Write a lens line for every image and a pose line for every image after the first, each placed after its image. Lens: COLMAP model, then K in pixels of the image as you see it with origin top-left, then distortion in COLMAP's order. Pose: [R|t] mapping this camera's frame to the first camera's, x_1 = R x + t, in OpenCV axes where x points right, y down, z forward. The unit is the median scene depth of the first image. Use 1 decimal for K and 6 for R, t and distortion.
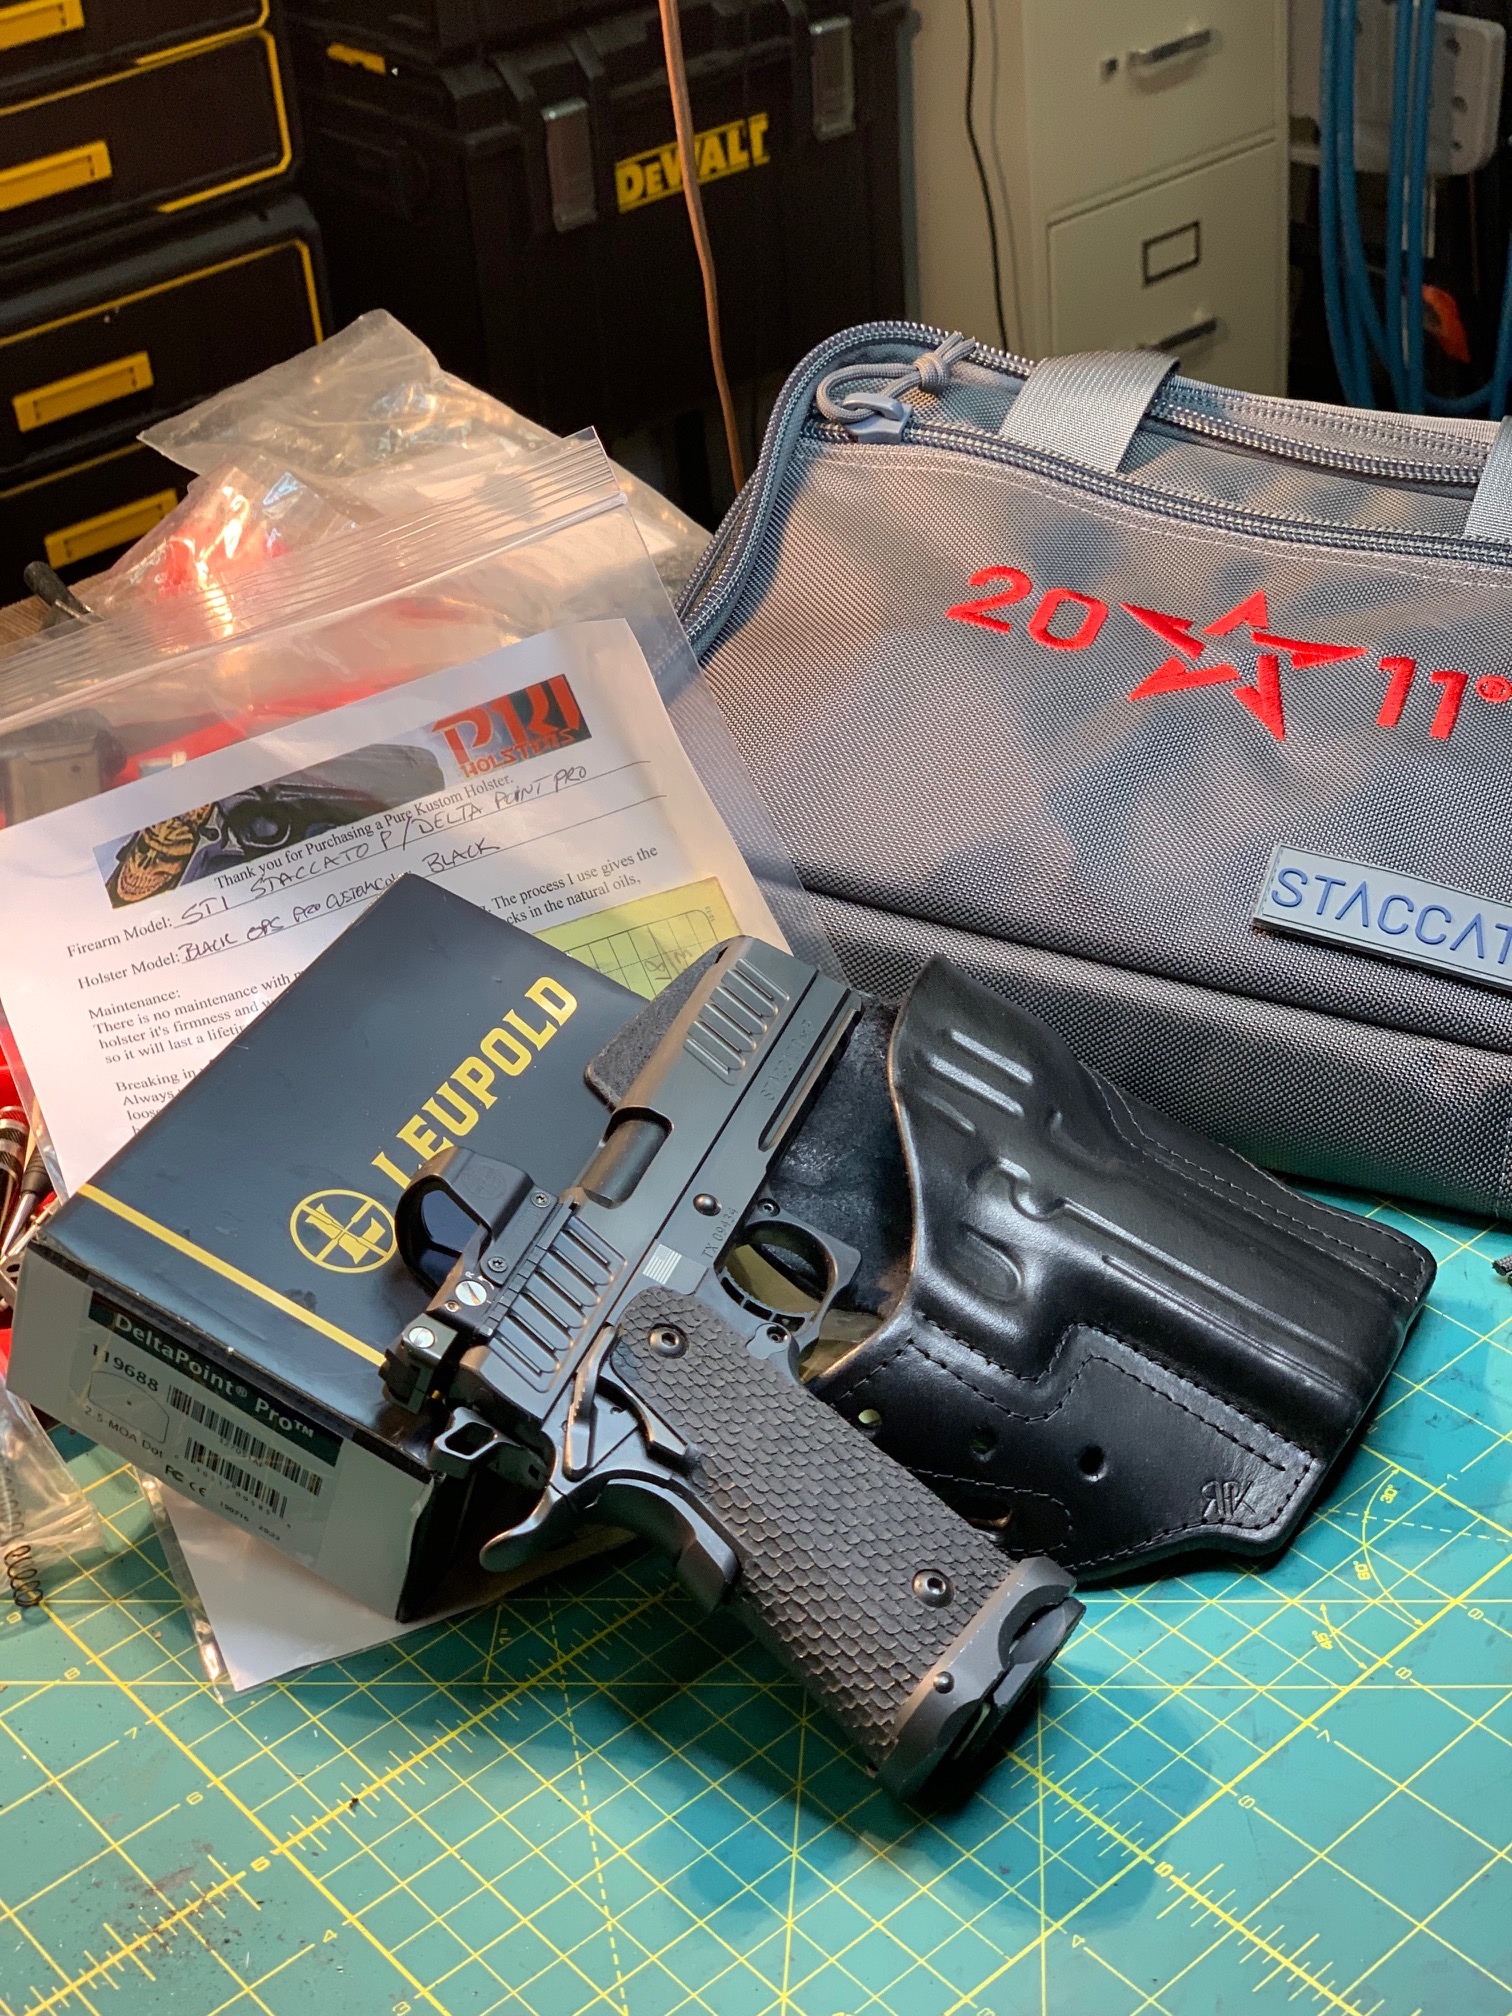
lens RADIAL K [[3068.2, 0, 756.0], [0, 3068.2, 1008.0], [0, 0, 1]] dist [0.103966, 0.031276]
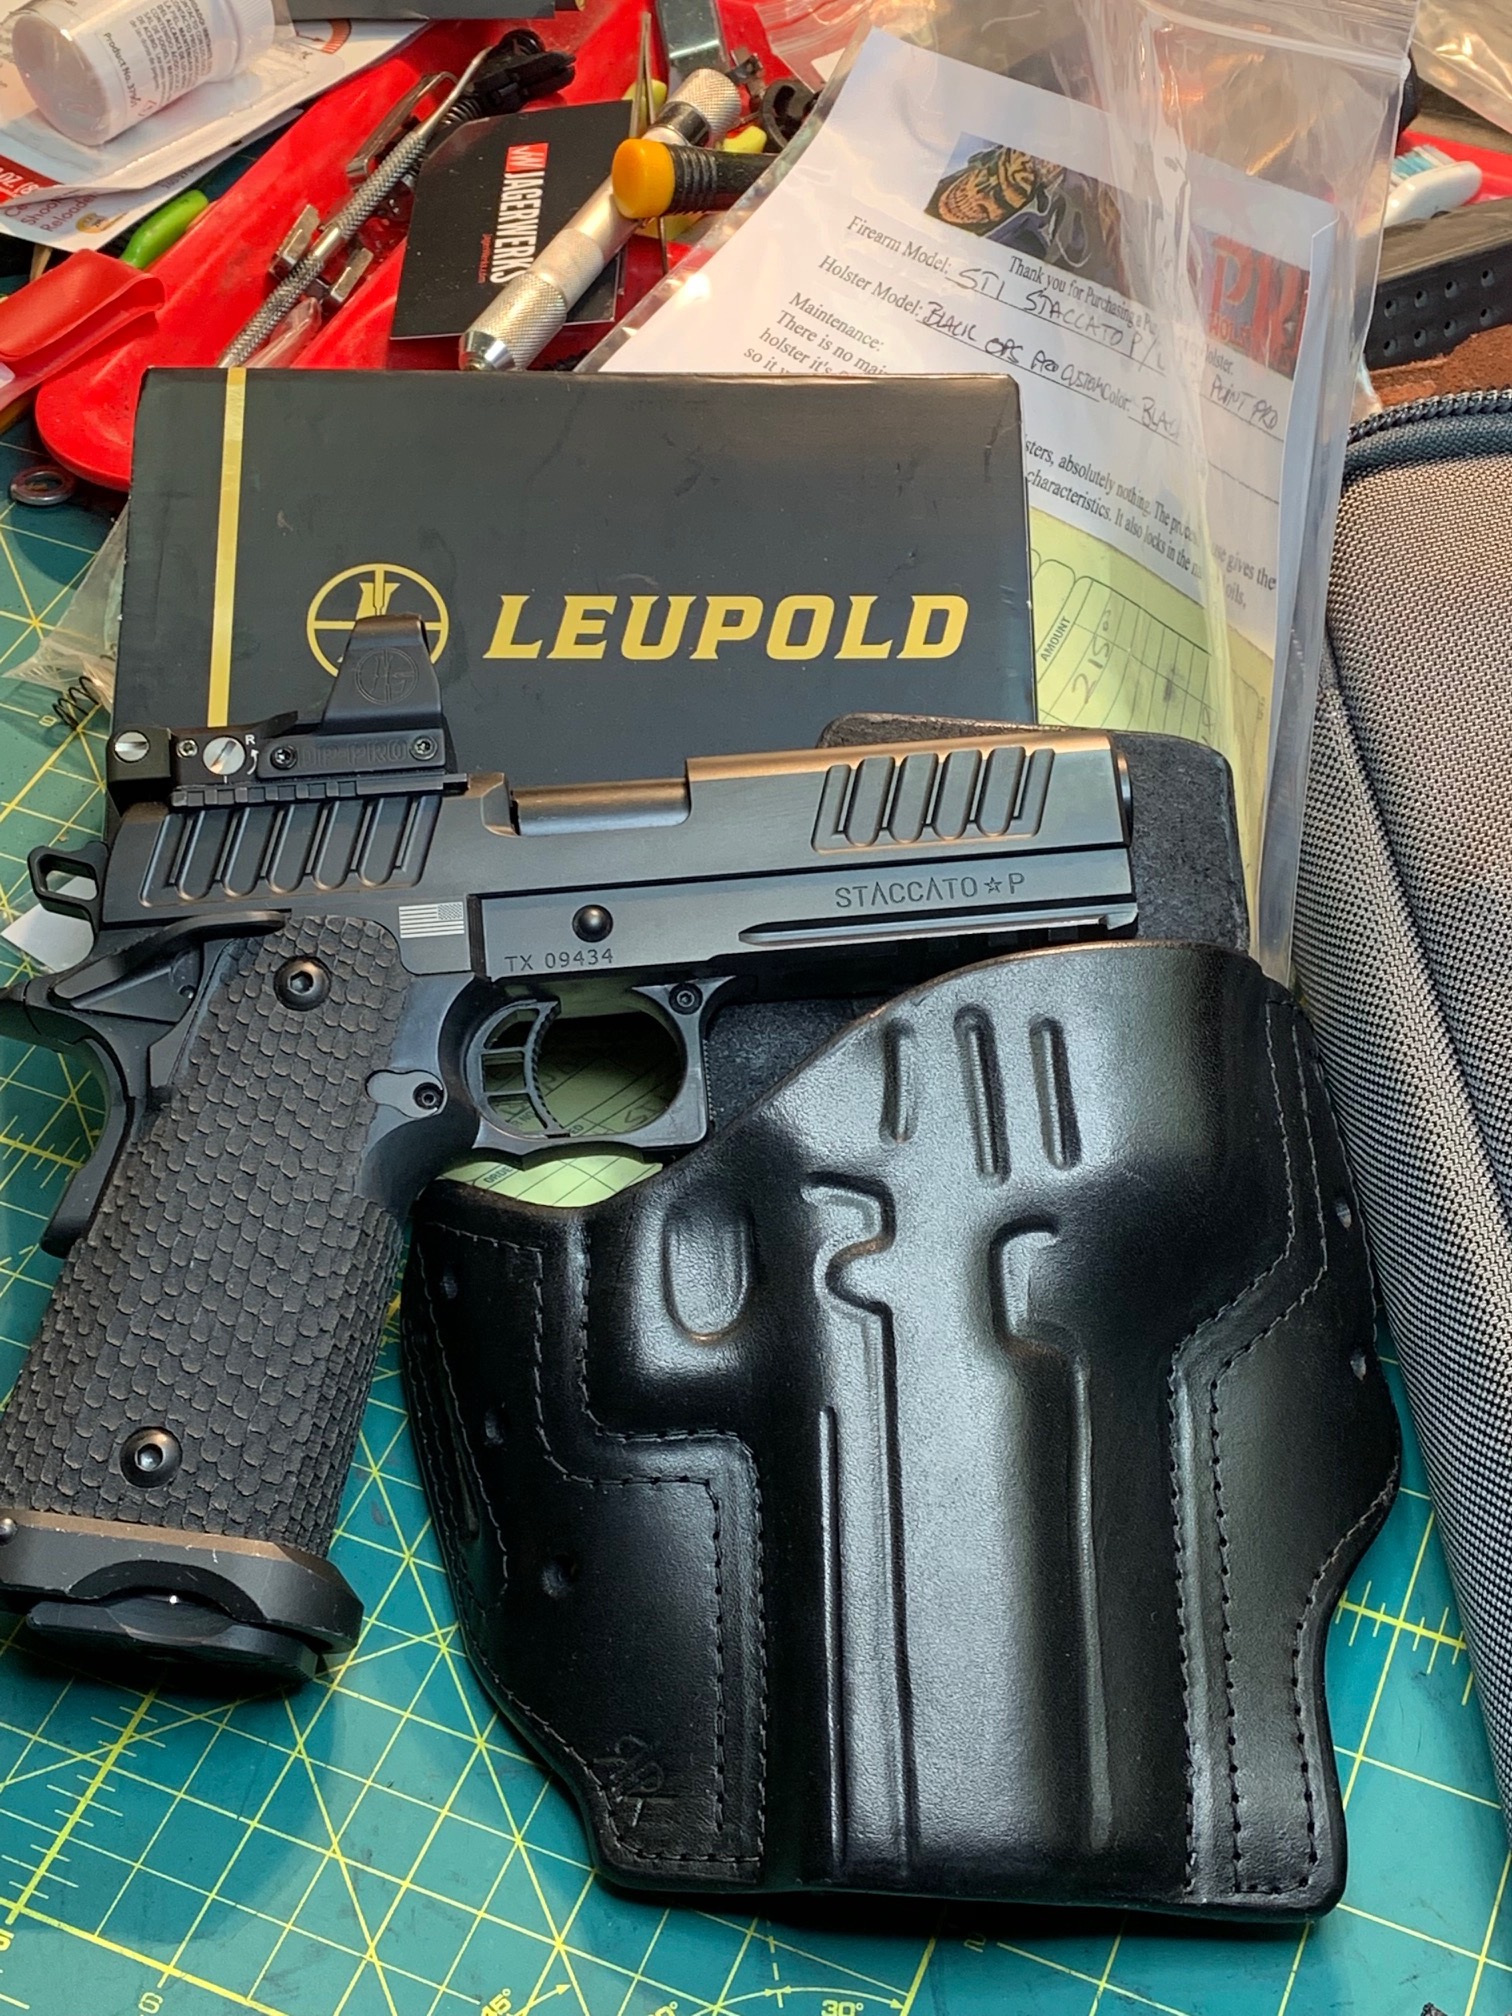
lens RADIAL K [[3031.8, 0, 756.0], [0, 3031.8, 1008.0], [0, 0, 1]] dist [0.343448, -1.471344]
pose [[0.443159, 0.706220, -0.552145, 0.388446], [-0.541604, 0.701735, 0.462853, -0.259107], [0.714335, 0.093927, 0.693472, 0.516470]]
